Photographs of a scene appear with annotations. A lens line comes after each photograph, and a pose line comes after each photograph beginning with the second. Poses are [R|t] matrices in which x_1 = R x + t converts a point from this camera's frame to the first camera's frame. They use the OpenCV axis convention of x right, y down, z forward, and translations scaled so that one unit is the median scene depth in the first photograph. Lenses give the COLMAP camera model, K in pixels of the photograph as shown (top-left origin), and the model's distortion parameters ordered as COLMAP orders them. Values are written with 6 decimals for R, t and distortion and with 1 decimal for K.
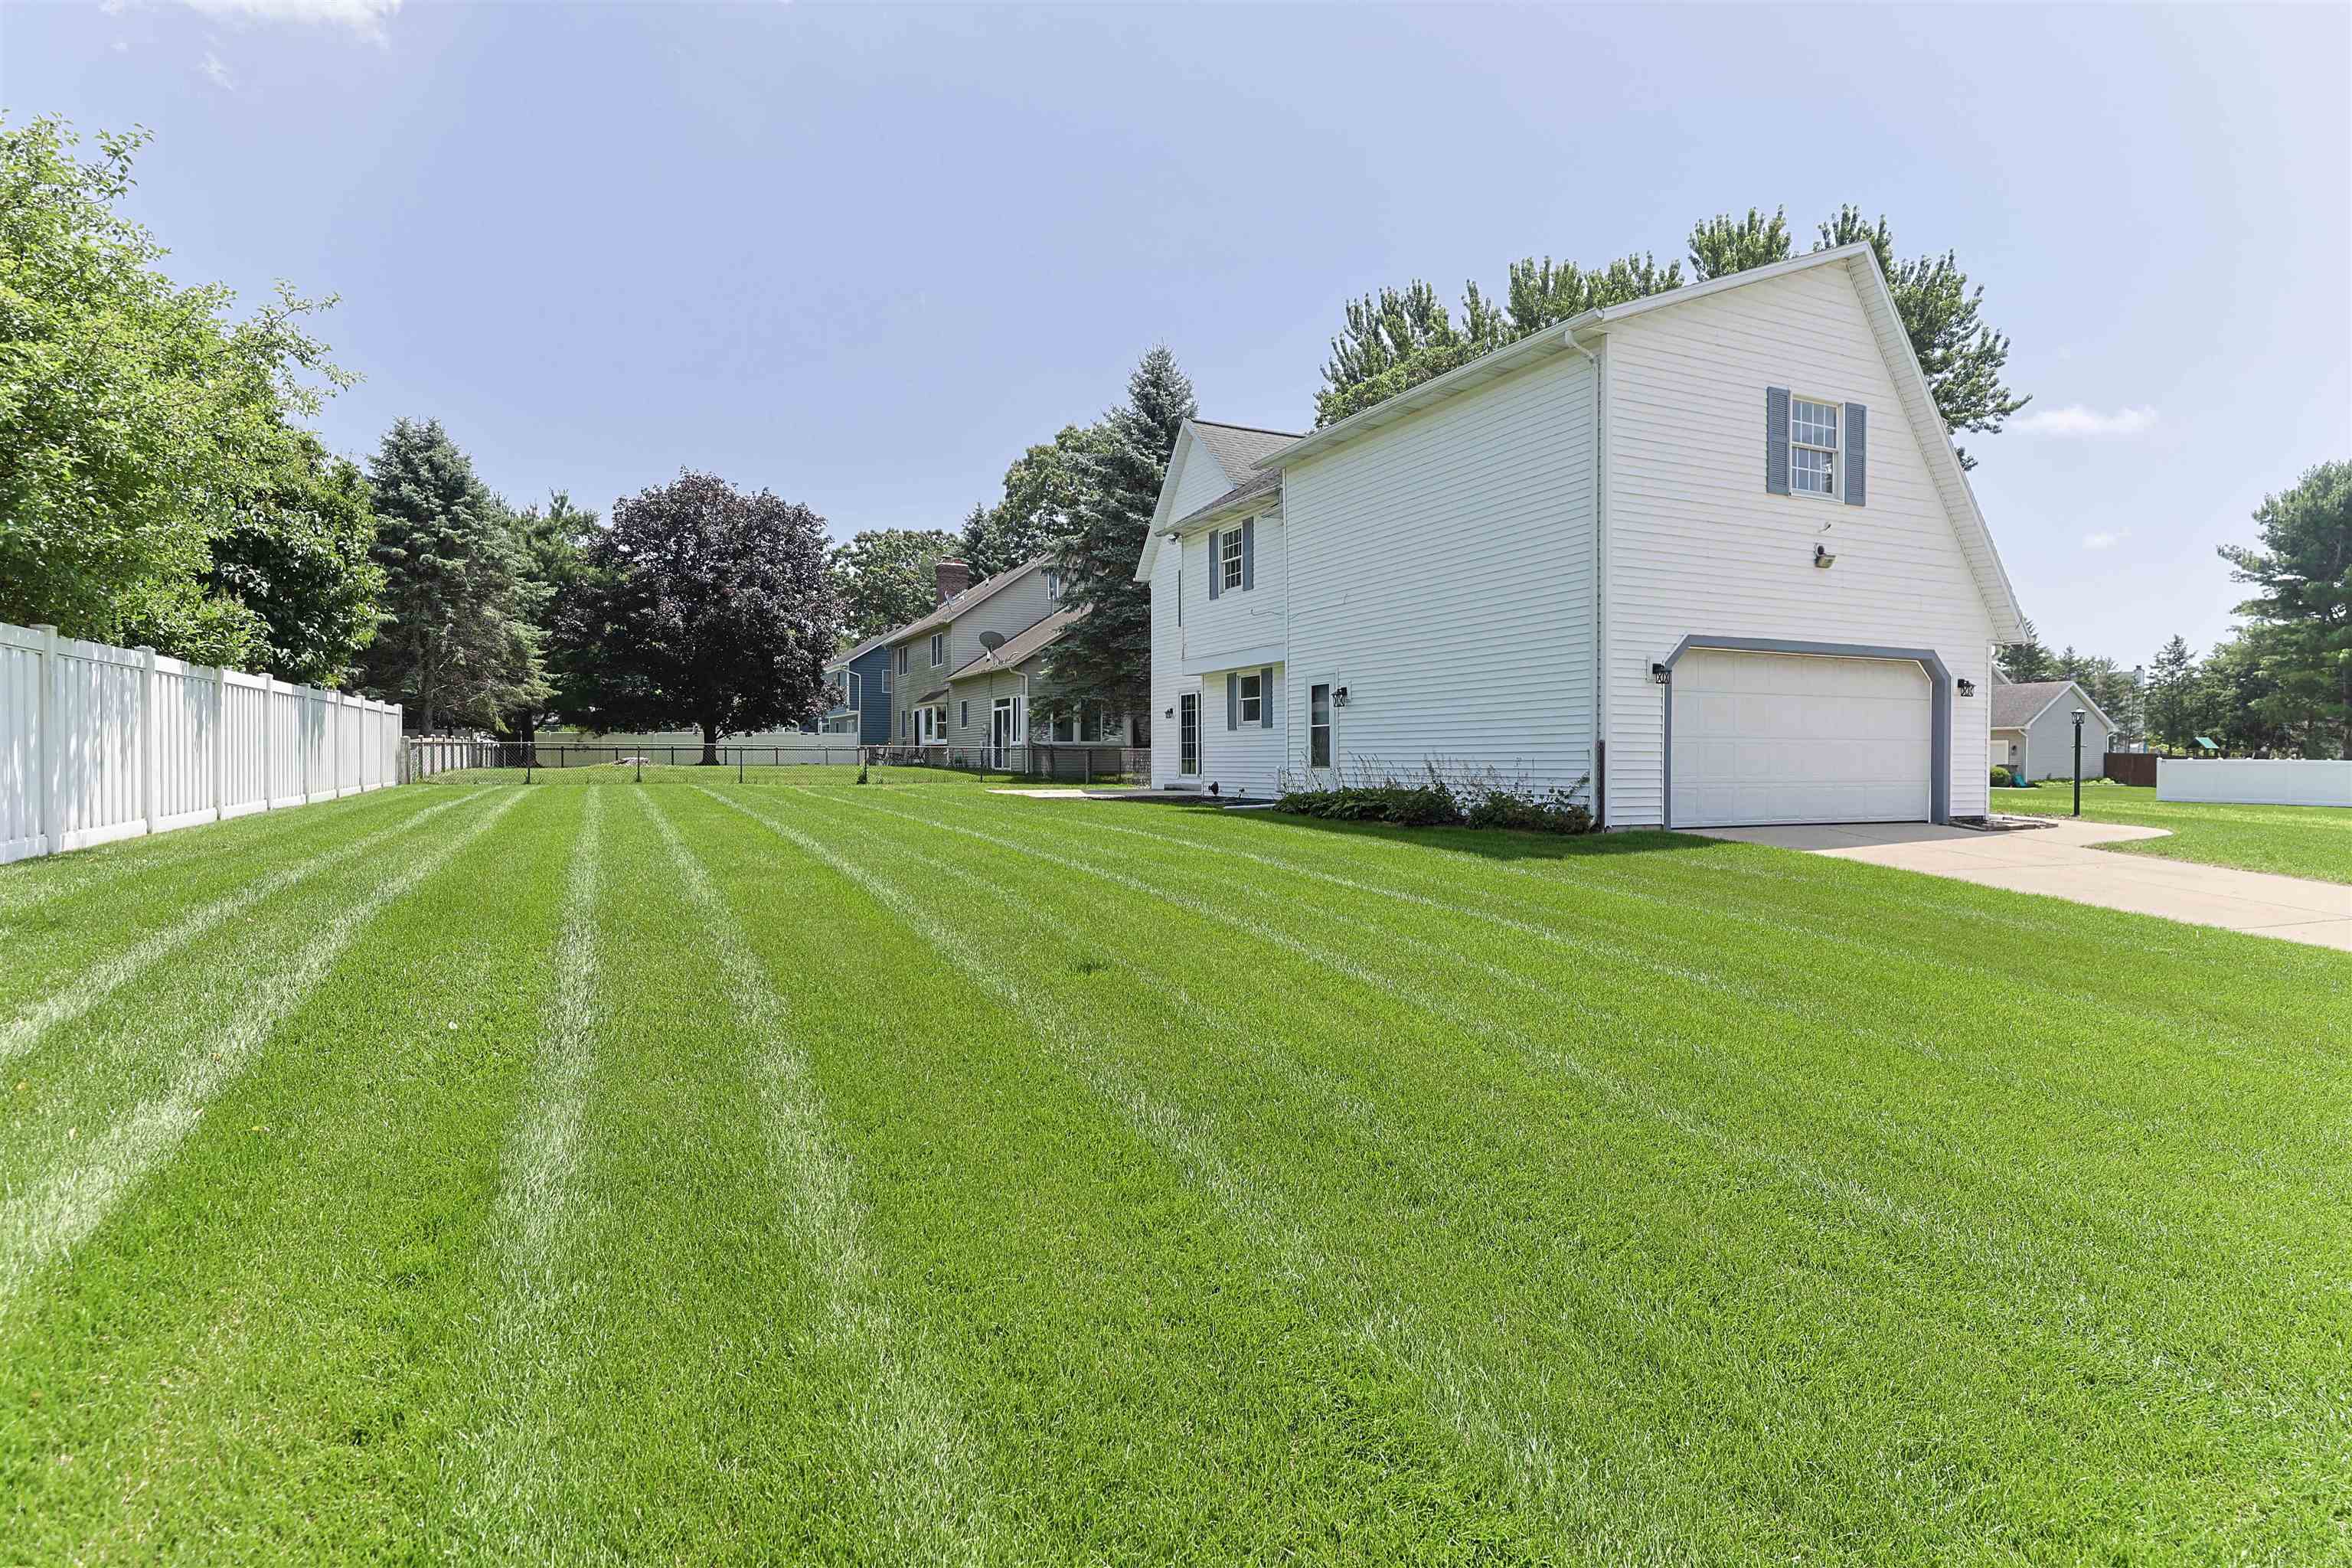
lens RADIAL K [[1211.7, 0, 1179.8], [0, 1211.7, 768.9], [0, 0, 1]] dist [-0.004305, 0.000126]
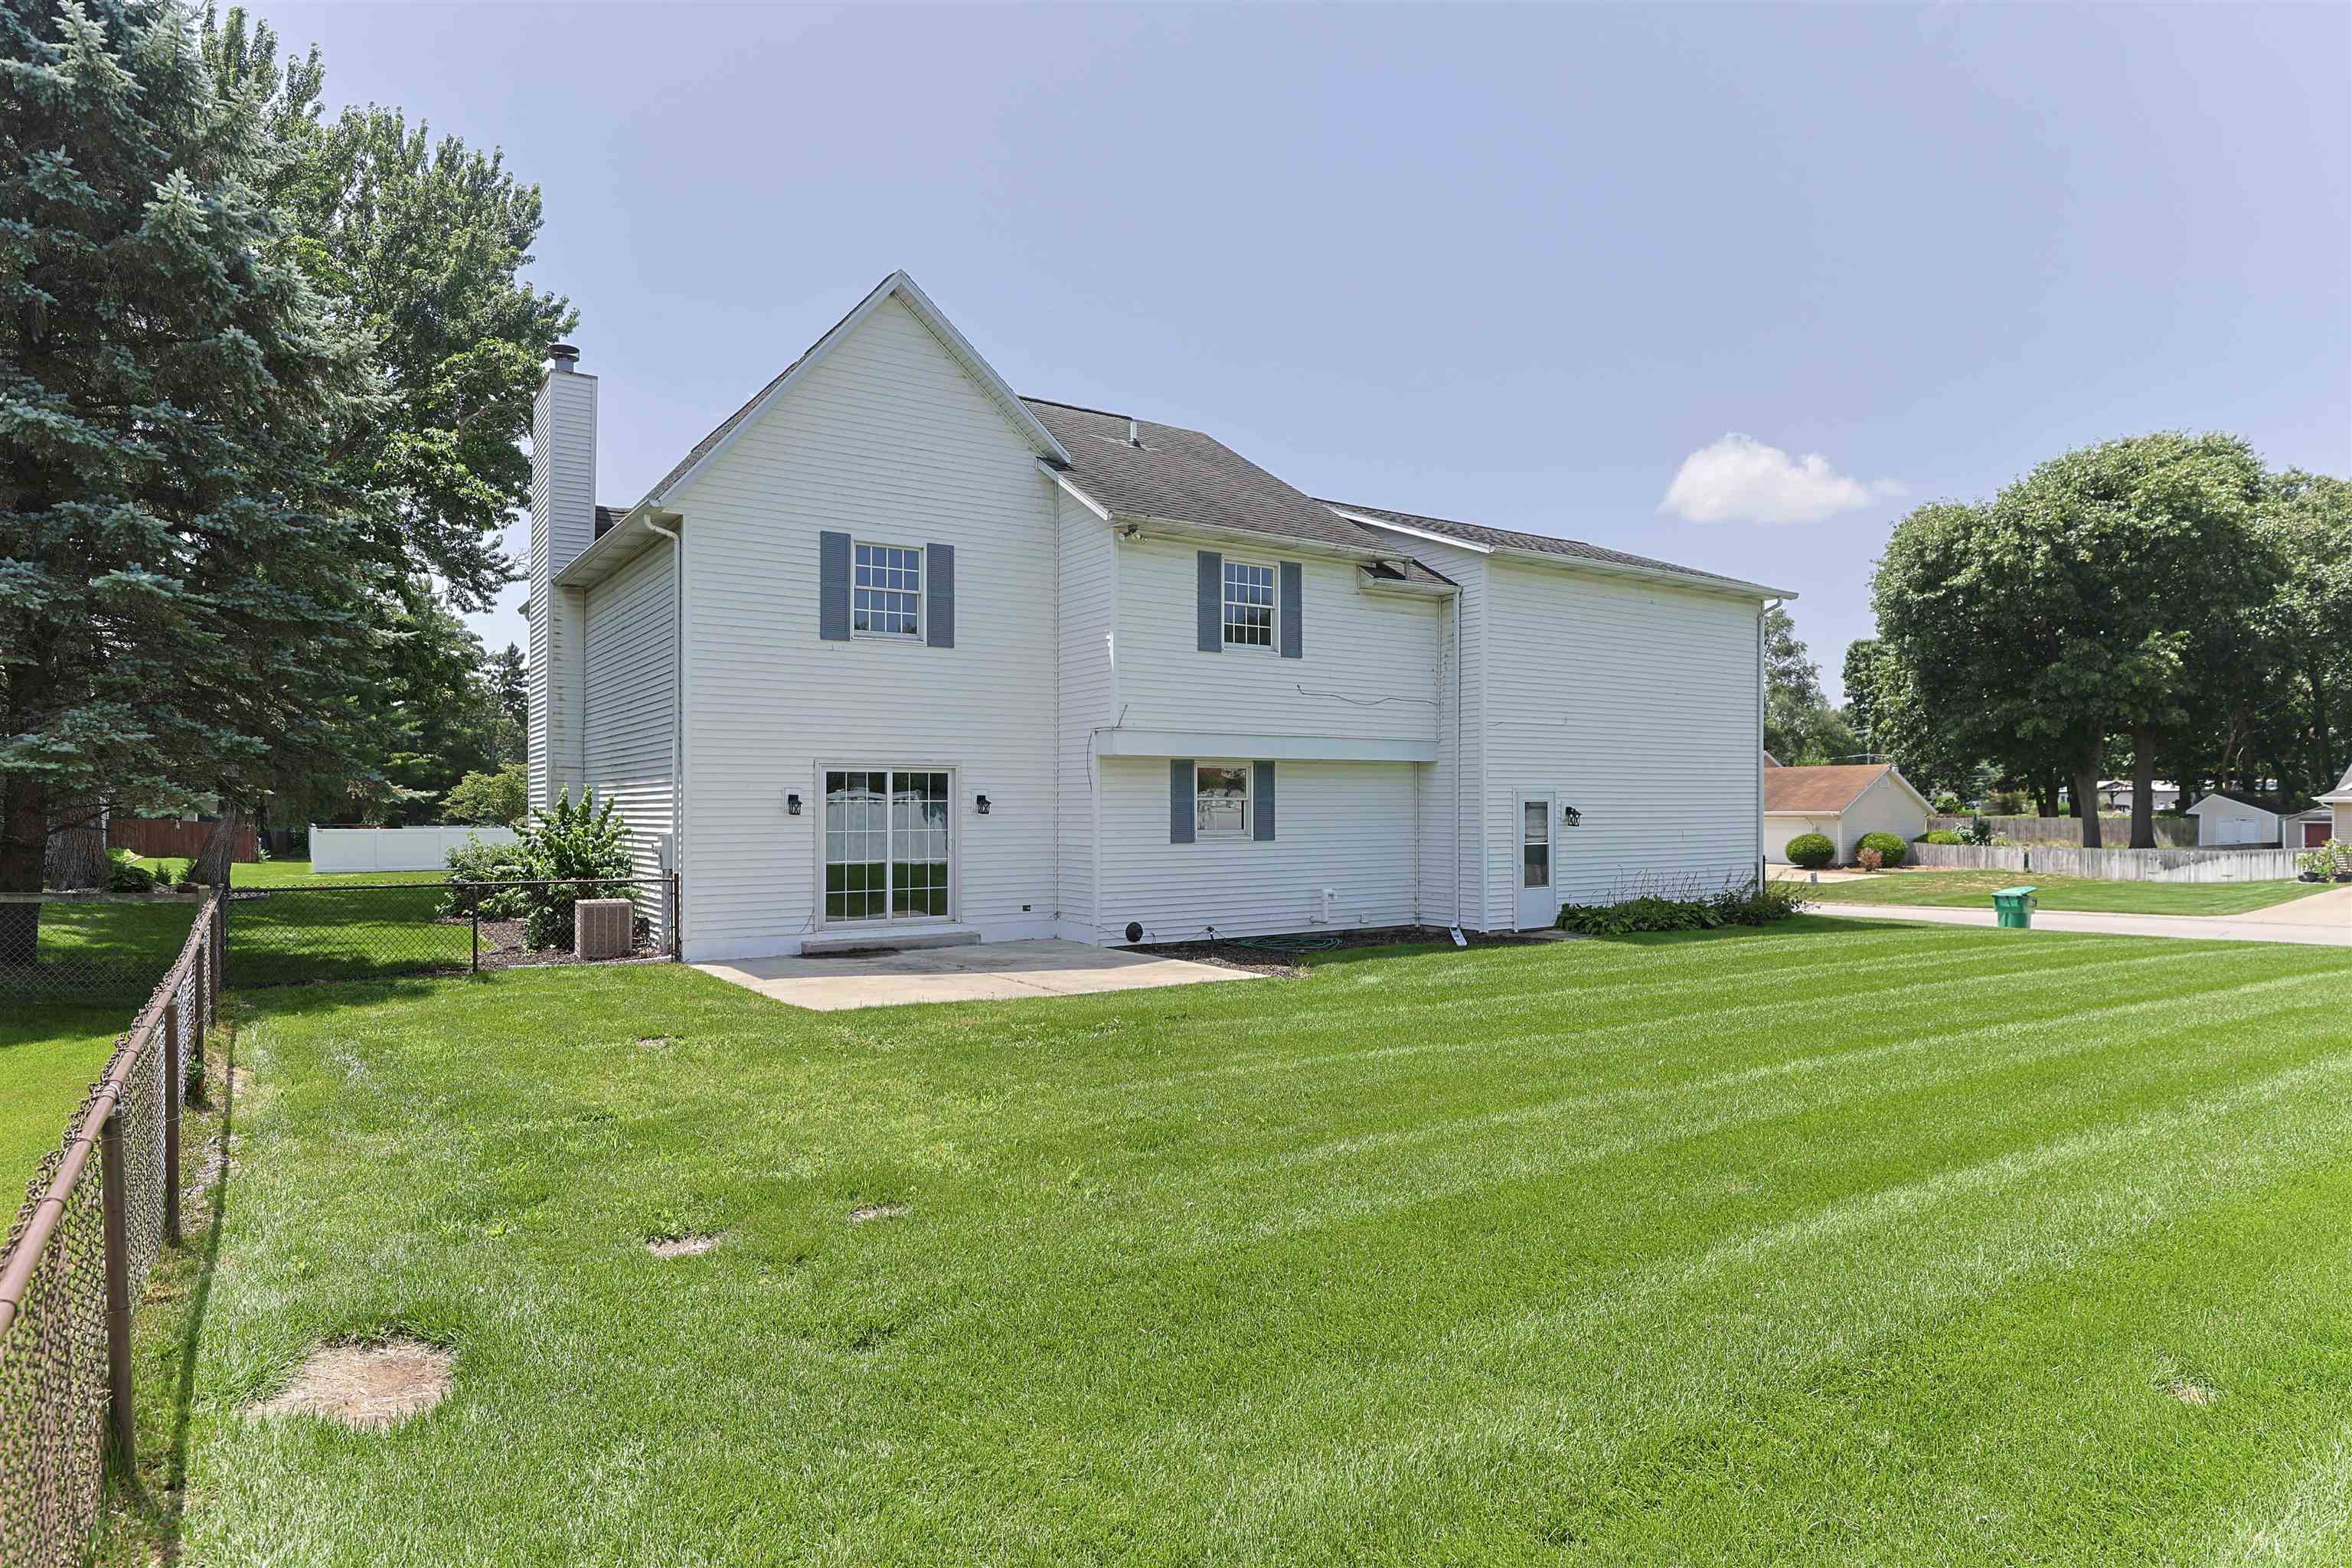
lens RADIAL K [[1357.5, 0, 1183.8], [0, 1357.5, 793.4], [0, 0, 1]] dist [0.020137, -0.000963]
pose [[-0.147131, 0.013662, 0.989023, -0.484921], [0.010955, 0.999866, -0.012182, -0.034410], [-0.989056, 0.009042, -0.147261, 0.753264]]
